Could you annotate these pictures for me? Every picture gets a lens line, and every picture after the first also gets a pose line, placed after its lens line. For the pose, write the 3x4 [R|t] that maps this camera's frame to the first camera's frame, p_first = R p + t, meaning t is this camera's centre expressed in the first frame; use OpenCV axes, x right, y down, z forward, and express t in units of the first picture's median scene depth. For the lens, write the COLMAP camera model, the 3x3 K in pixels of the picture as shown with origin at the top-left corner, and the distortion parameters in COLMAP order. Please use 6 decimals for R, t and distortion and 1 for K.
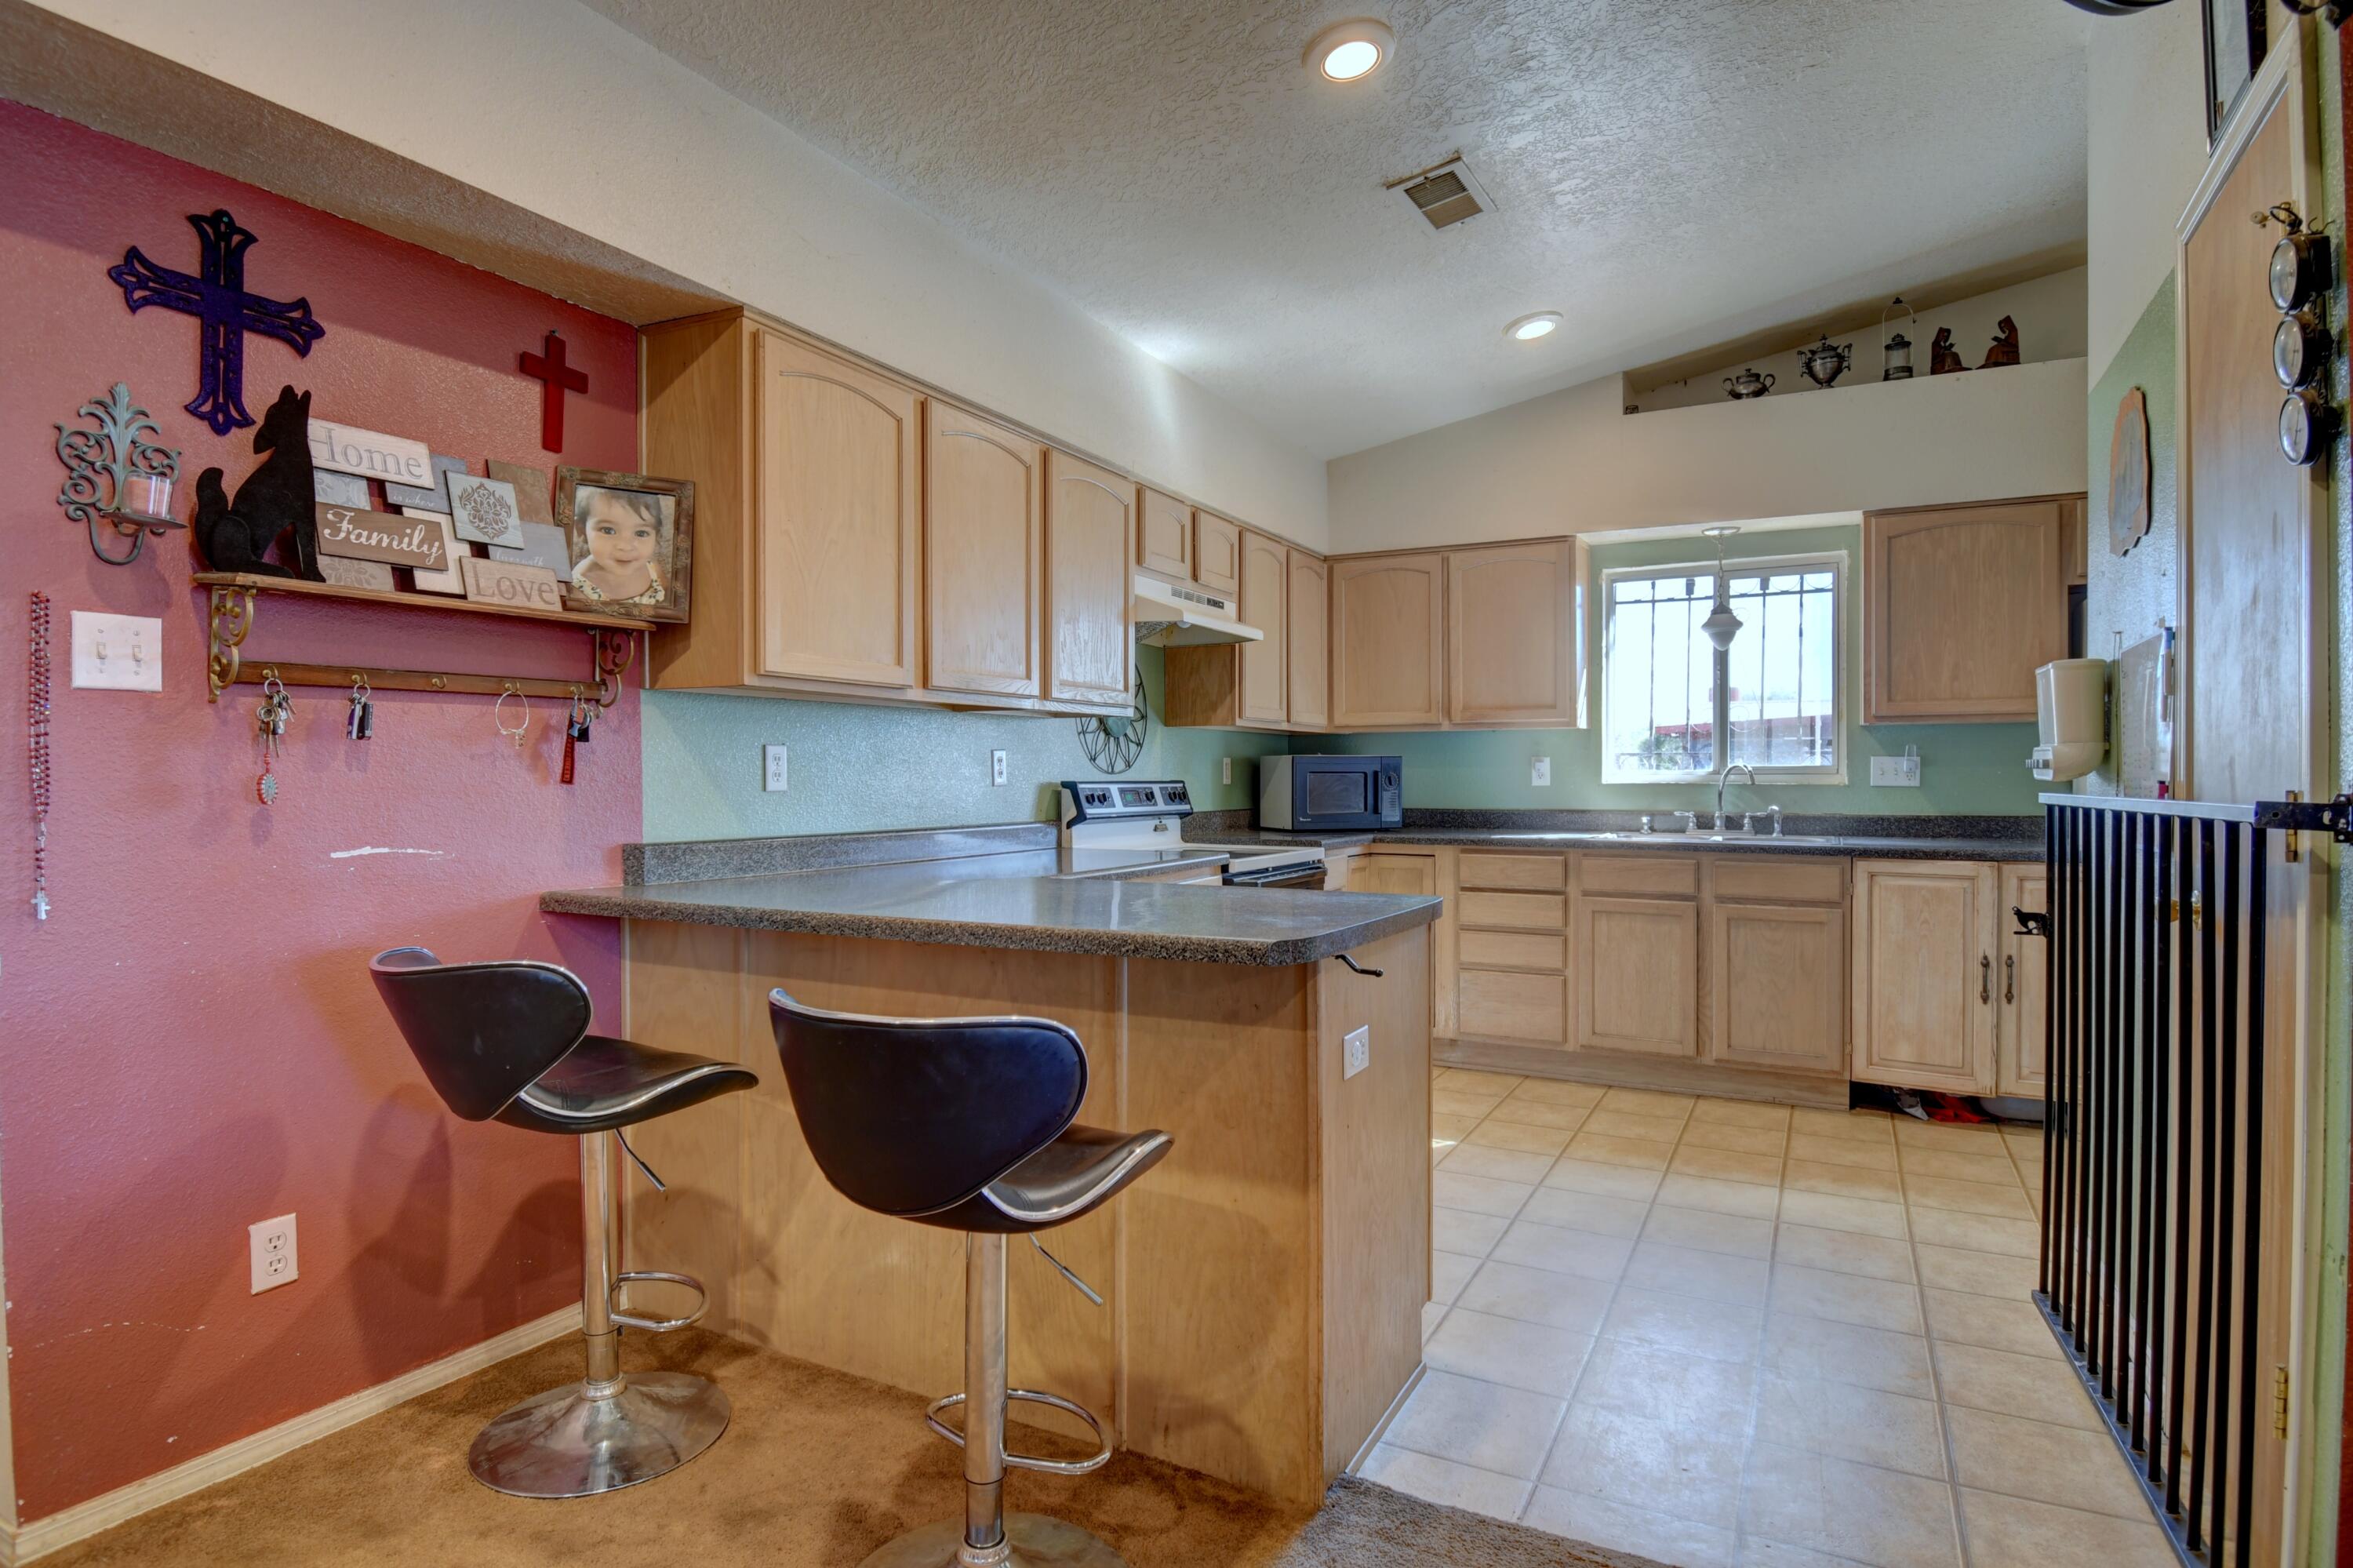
lens RADIAL K [[1261.6, 0, 1178.8], [0, 1261.6, 778.1], [0, 0, 1]] dist [-0.006634, -0.001463]
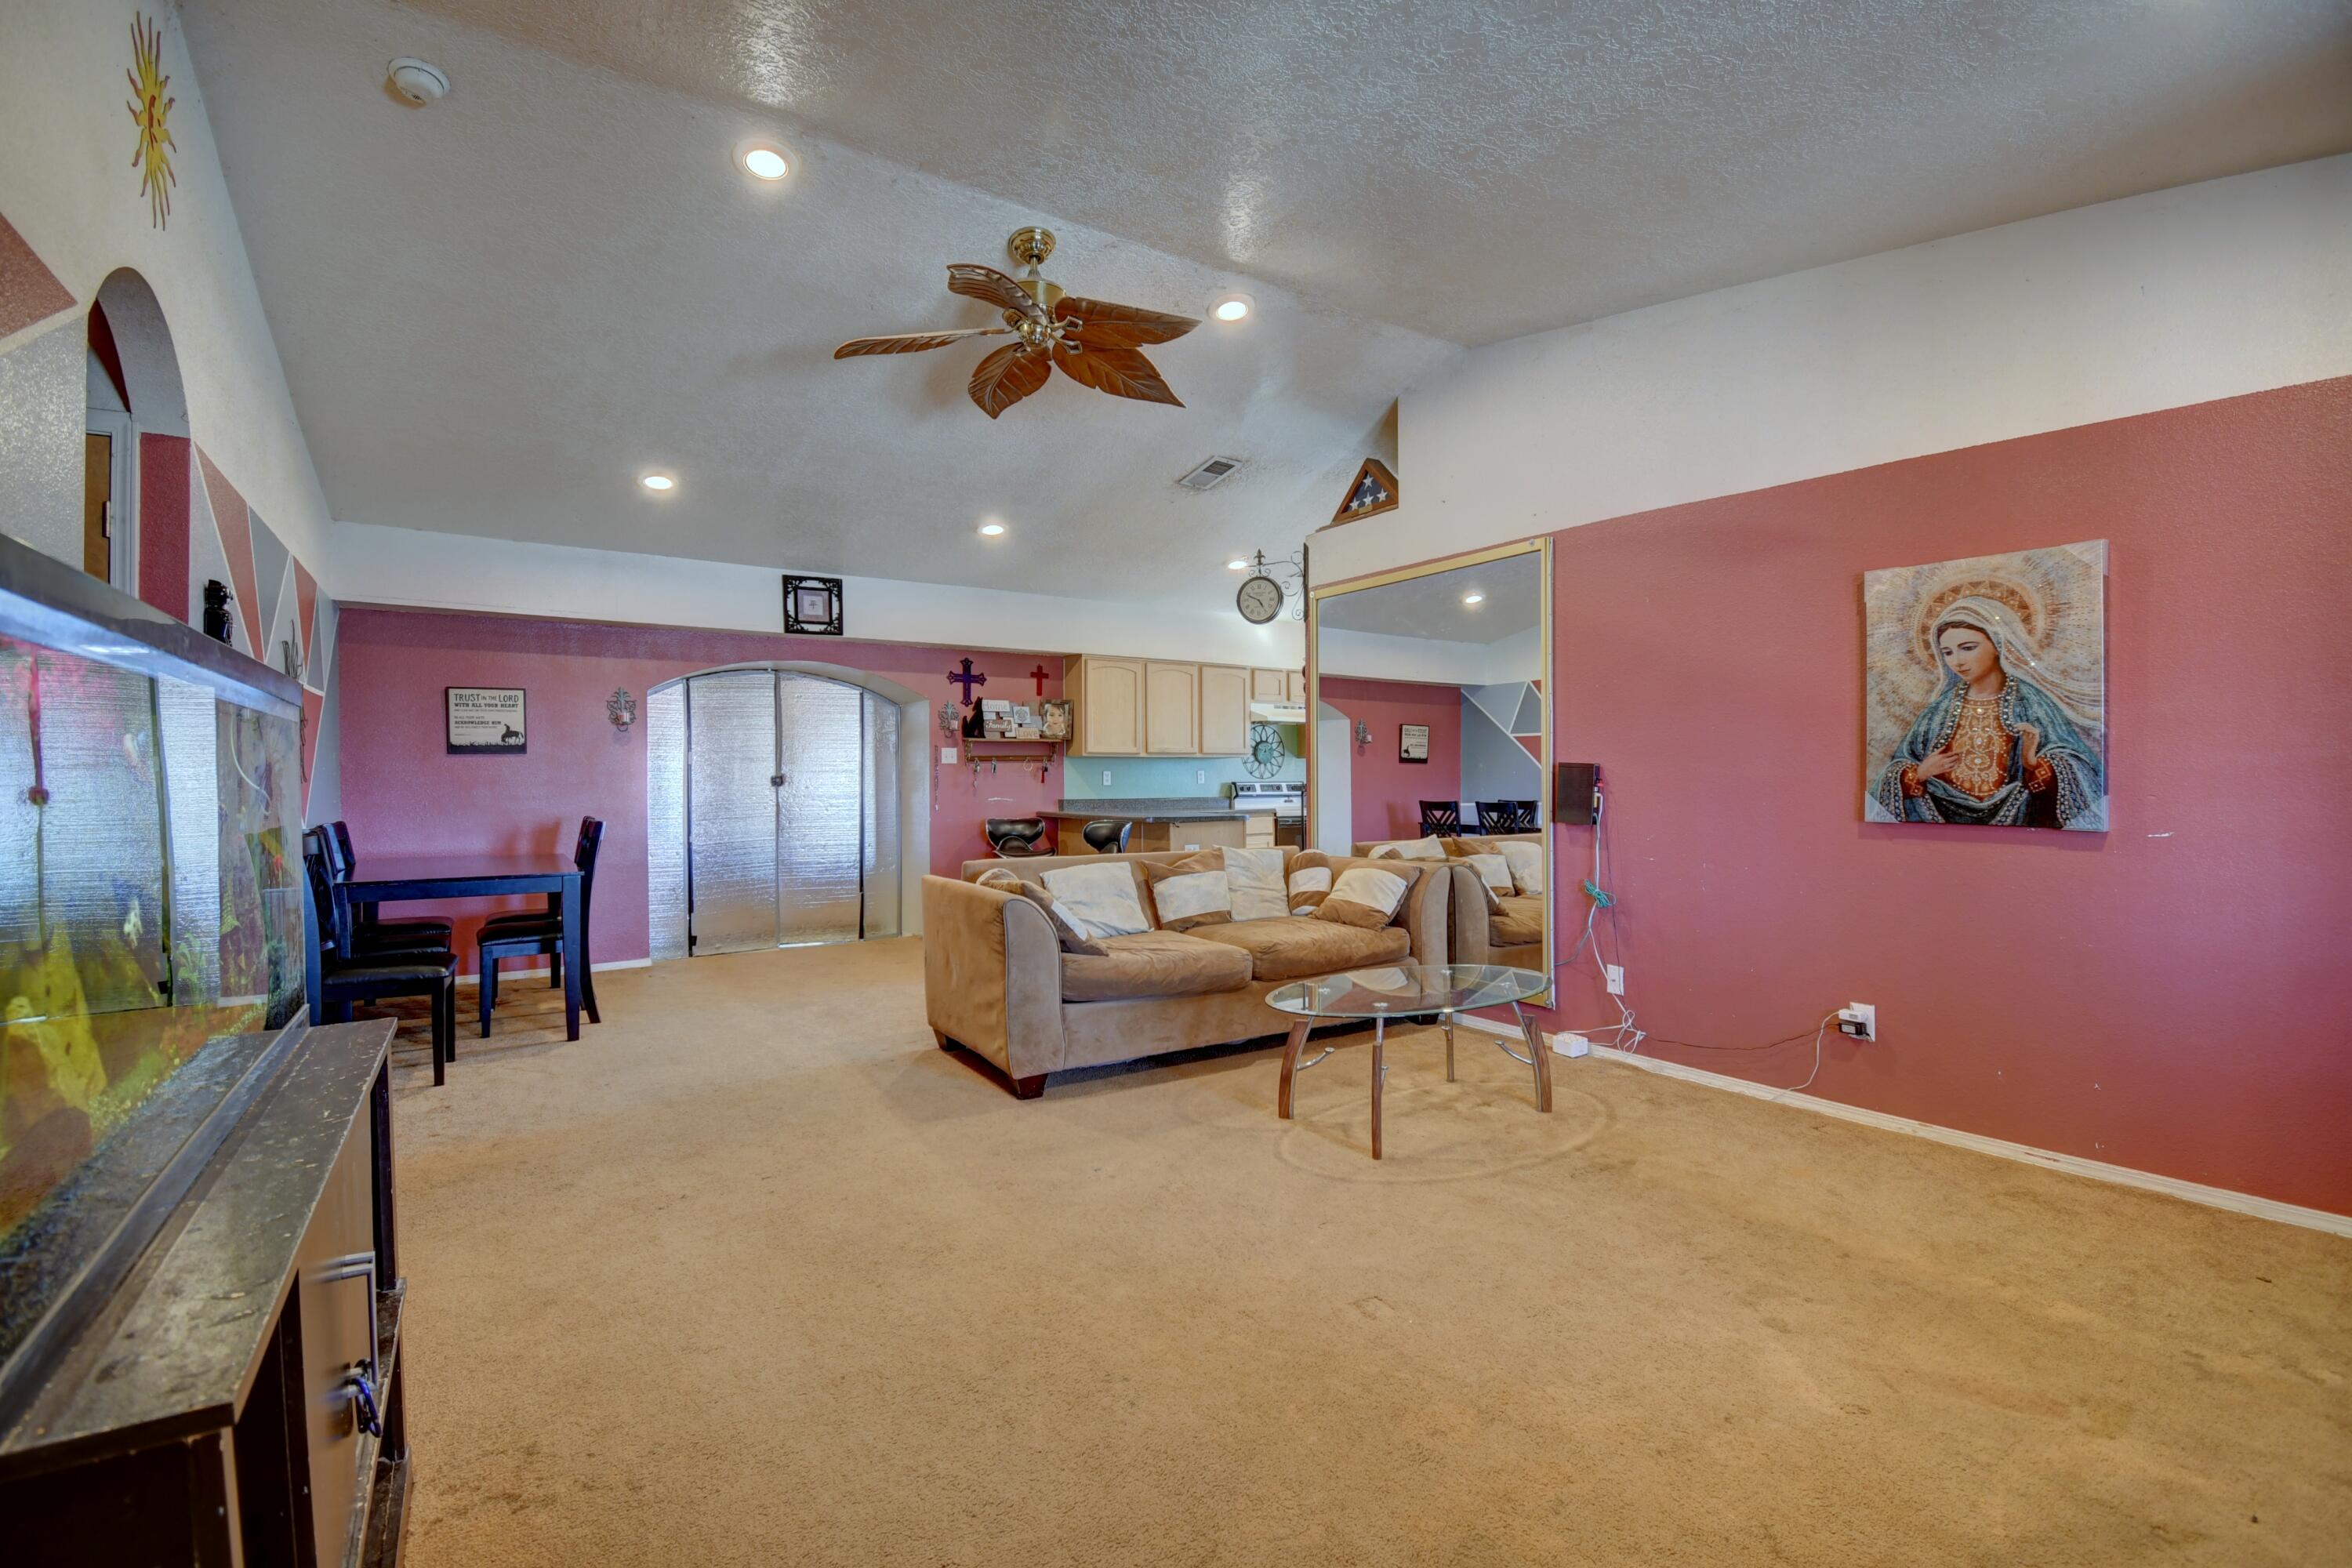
lens RADIAL K [[1045.7, 0, 1173.4], [0, 1045.7, 787.9], [0, 0, 1]] dist [-0.003022, -0.000696]
pose [[0.871934, -0.005556, -0.489591, 1.424607], [0.006944, 0.999975, 0.001019, 0.019221], [0.489574, -0.004288, 0.871951, -1.586510]]
